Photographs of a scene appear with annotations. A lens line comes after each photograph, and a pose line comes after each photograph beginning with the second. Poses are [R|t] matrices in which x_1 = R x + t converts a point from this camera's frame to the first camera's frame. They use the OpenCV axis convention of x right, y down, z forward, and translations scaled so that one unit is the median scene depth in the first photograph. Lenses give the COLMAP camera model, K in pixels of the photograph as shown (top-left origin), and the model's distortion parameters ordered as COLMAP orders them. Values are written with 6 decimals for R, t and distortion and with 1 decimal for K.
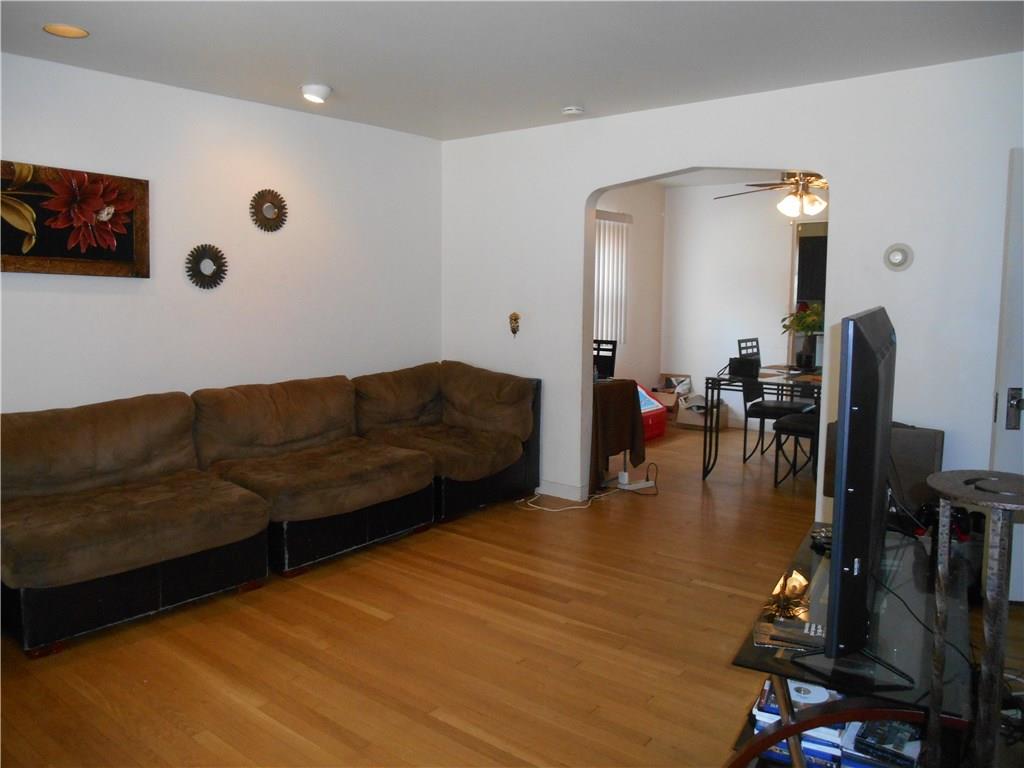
lens RADIAL K [[777.5, 0, 512.0], [0, 777.5, 384.0], [0, 0, 1]] dist [-0.029677, 0.008301]
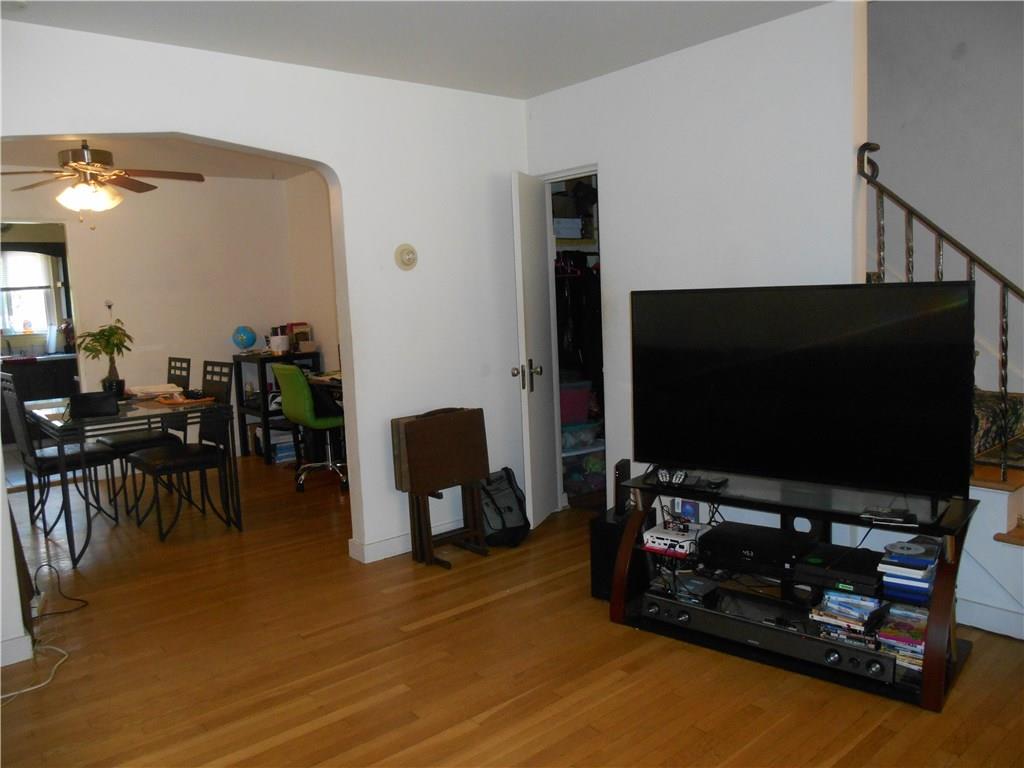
lens RADIAL K [[777.5, 0, 512.0], [0, 777.5, 384.0], [0, 0, 1]] dist [-0.029677, 0.008301]
pose [[0.190802, -0.125162, 0.973616, -0.453516], [0.159329, 0.982635, 0.095098, -0.061414], [-0.968612, 0.136981, 0.207431, 0.567549]]
